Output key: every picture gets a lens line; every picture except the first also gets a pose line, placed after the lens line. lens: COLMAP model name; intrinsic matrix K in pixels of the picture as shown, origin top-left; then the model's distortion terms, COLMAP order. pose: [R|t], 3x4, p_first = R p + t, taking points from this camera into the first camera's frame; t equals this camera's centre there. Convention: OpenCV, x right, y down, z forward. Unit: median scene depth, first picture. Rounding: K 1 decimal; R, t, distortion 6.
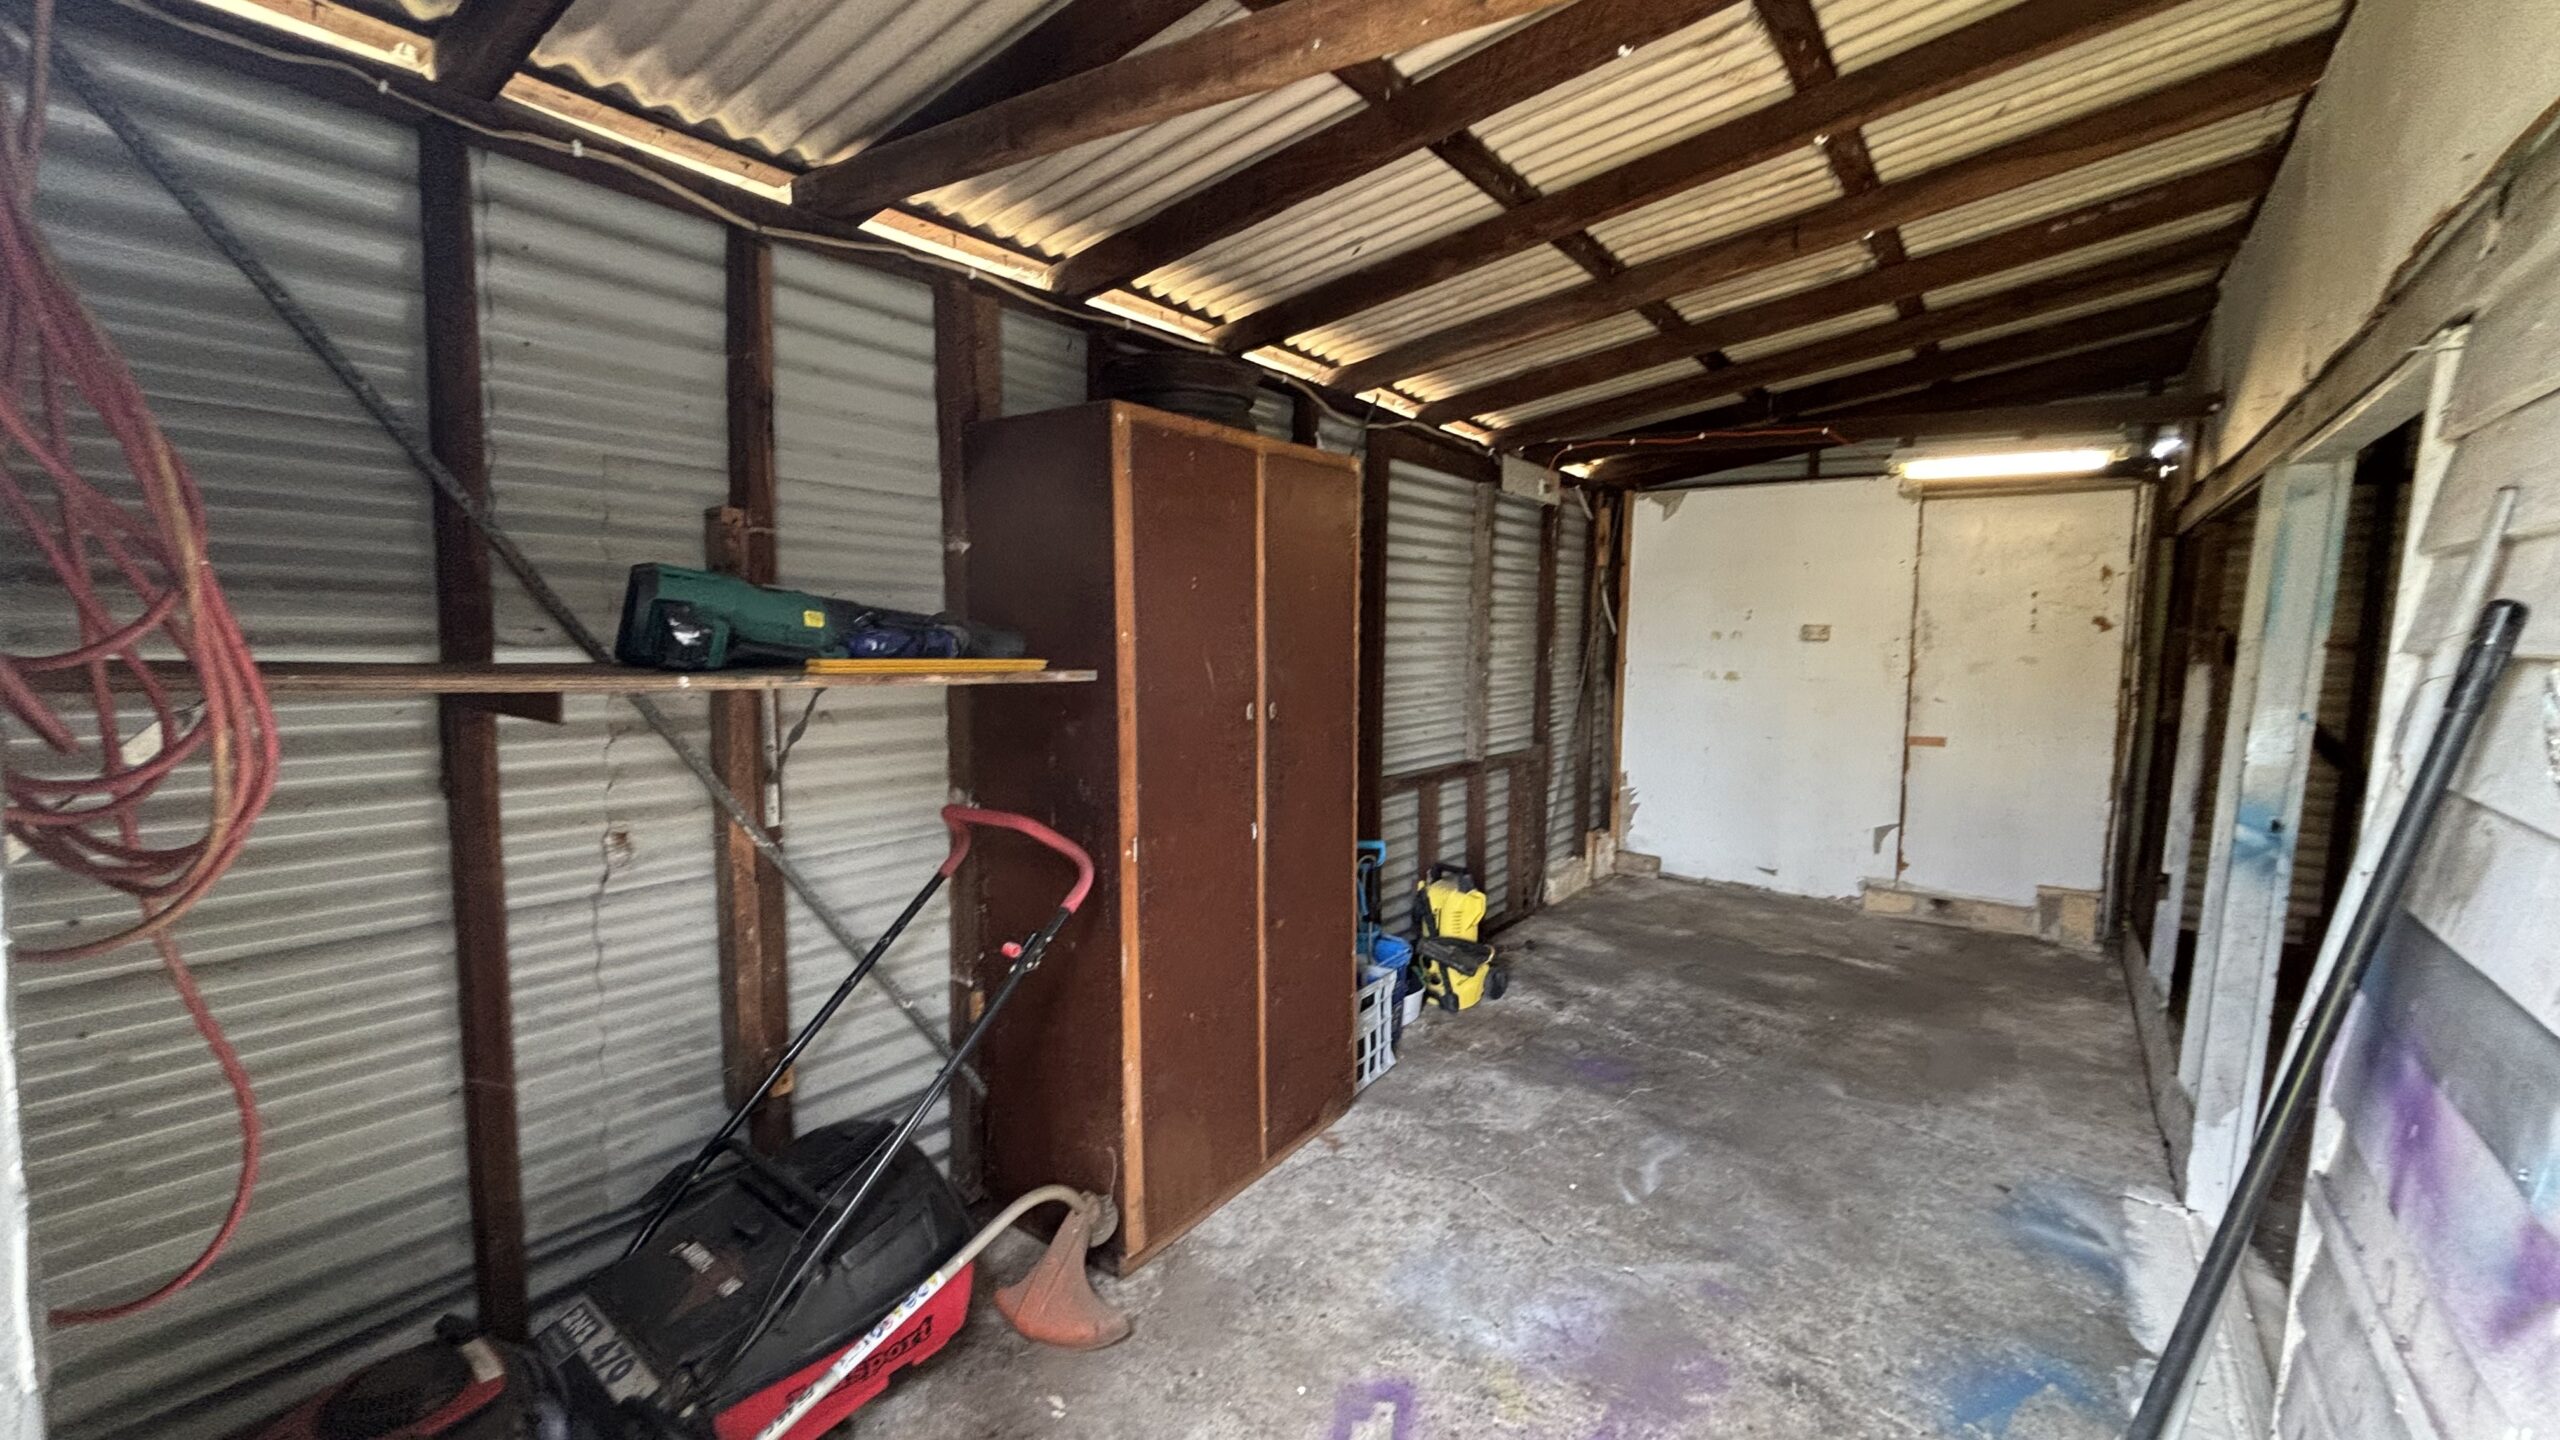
lens RADIAL K [[1036.0, 0, 1280.0], [0, 1036.0, 720.0], [0, 0, 1]] dist [-0.001084, -0.000007]
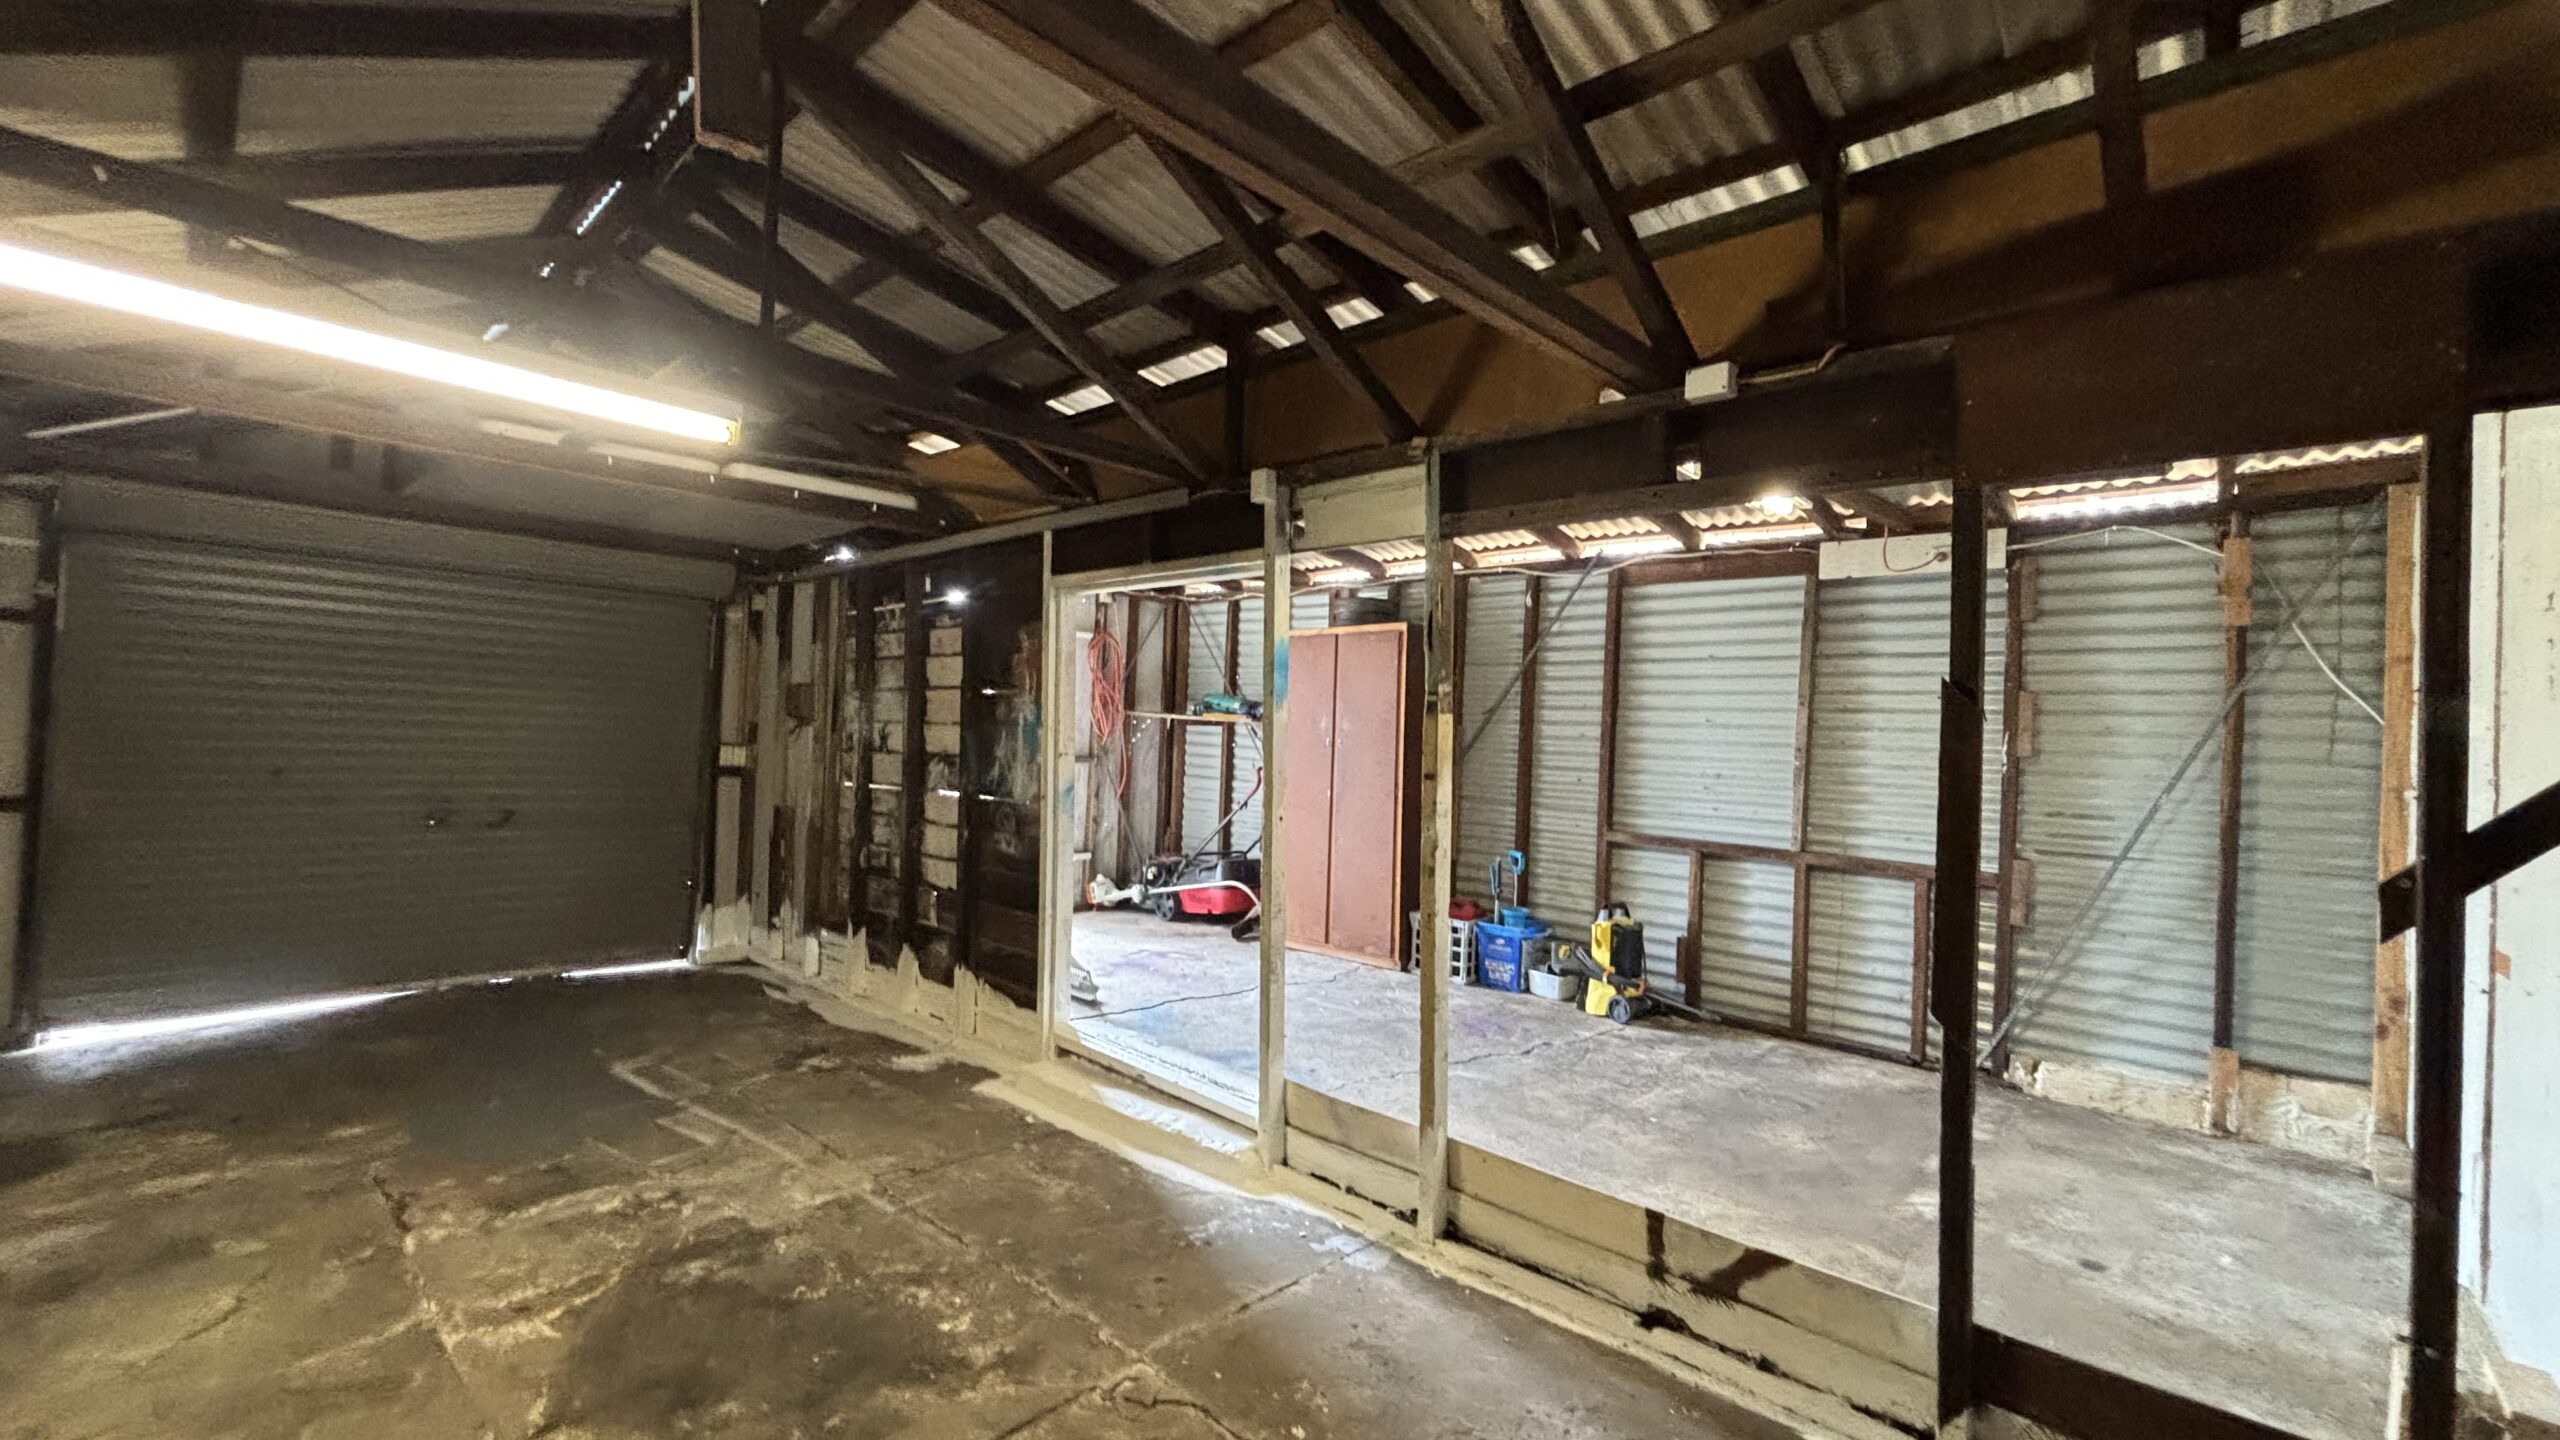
lens RADIAL K [[1036.0, 0, 1280.0], [0, 1036.0, 720.0], [0, 0, 1]] dist [-0.001084, -0.000007]
pose [[-0.115481, -0.022111, -0.993064, 1.404893], [-0.121962, 0.992503, -0.007916, -0.020689], [0.985794, 0.120202, -0.117312, 0.682950]]
